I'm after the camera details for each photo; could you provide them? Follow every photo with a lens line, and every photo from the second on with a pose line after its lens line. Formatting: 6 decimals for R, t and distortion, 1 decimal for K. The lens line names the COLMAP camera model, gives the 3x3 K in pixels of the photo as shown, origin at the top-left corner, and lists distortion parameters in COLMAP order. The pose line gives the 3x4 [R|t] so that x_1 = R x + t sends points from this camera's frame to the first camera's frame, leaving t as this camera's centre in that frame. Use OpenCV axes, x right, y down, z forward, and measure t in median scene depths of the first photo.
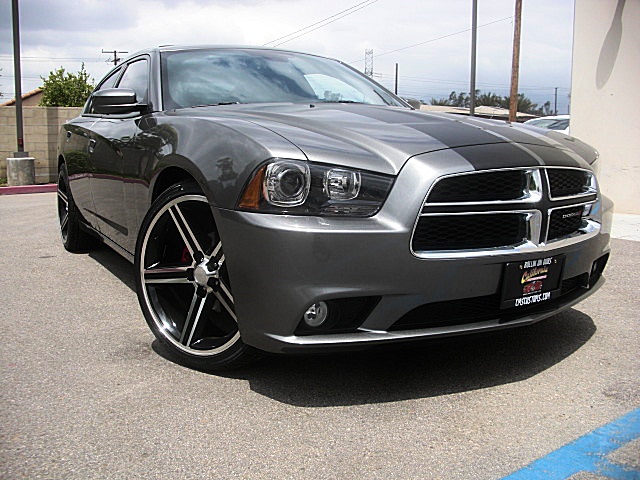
lens RADIAL K [[614.7, 0, 313.3], [0, 614.7, 240.7], [0, 0, 1]] dist [-0.213113, 0.197593]
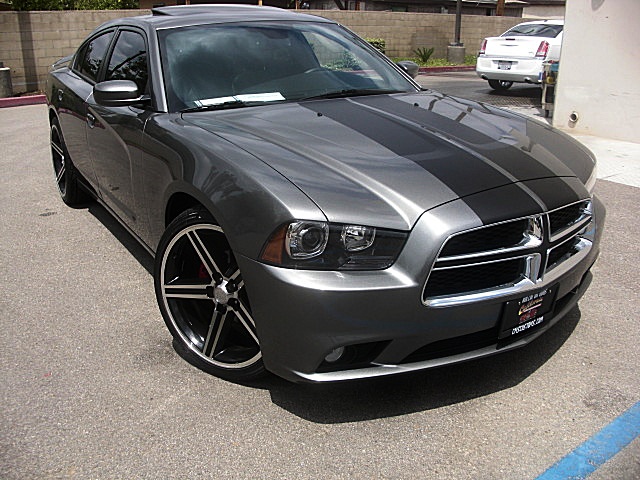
lens RADIAL K [[614.7, 0, 313.3], [0, 614.7, 240.7], [0, 0, 1]] dist [-0.213113, 0.197593]
pose [[0.999448, -0.014976, 0.029648, -0.059312], [0.009057, 0.981640, 0.190526, -0.269997], [-0.031957, -0.190152, 0.981234, -0.041523]]
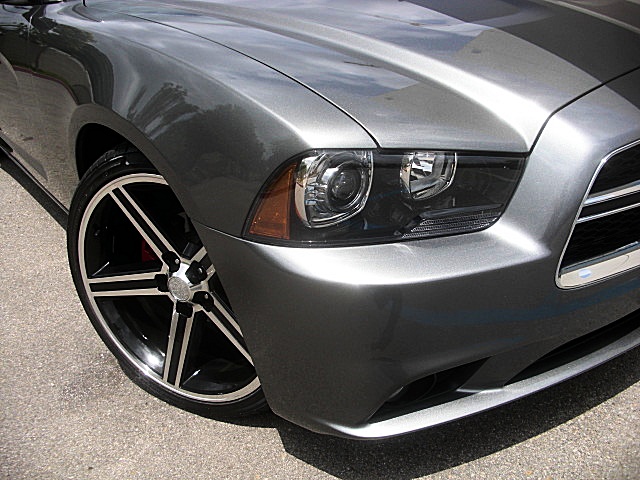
lens RADIAL K [[614.7, 0, 313.3], [0, 614.7, 240.7], [0, 0, 1]] dist [-0.213113, 0.197593]
pose [[0.988576, -0.124565, 0.084858, -0.105540], [0.092484, 0.945879, 0.311062, -0.200001], [-0.119013, -0.299661, 0.946594, 0.441234]]
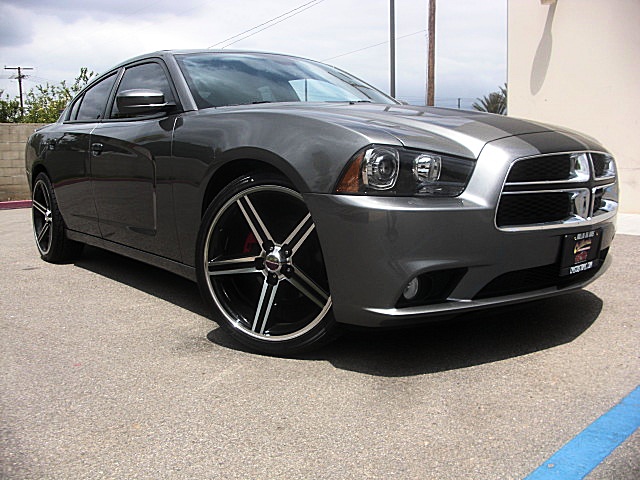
lens RADIAL K [[614.7, 0, 313.3], [0, 614.7, 240.7], [0, 0, 1]] dist [-0.213113, 0.197593]
pose [[0.988933, -0.039074, 0.143123, -0.297490], [0.042418, 0.998892, -0.020389, 0.047999], [-0.142168, 0.026234, 0.989495, -0.046640]]
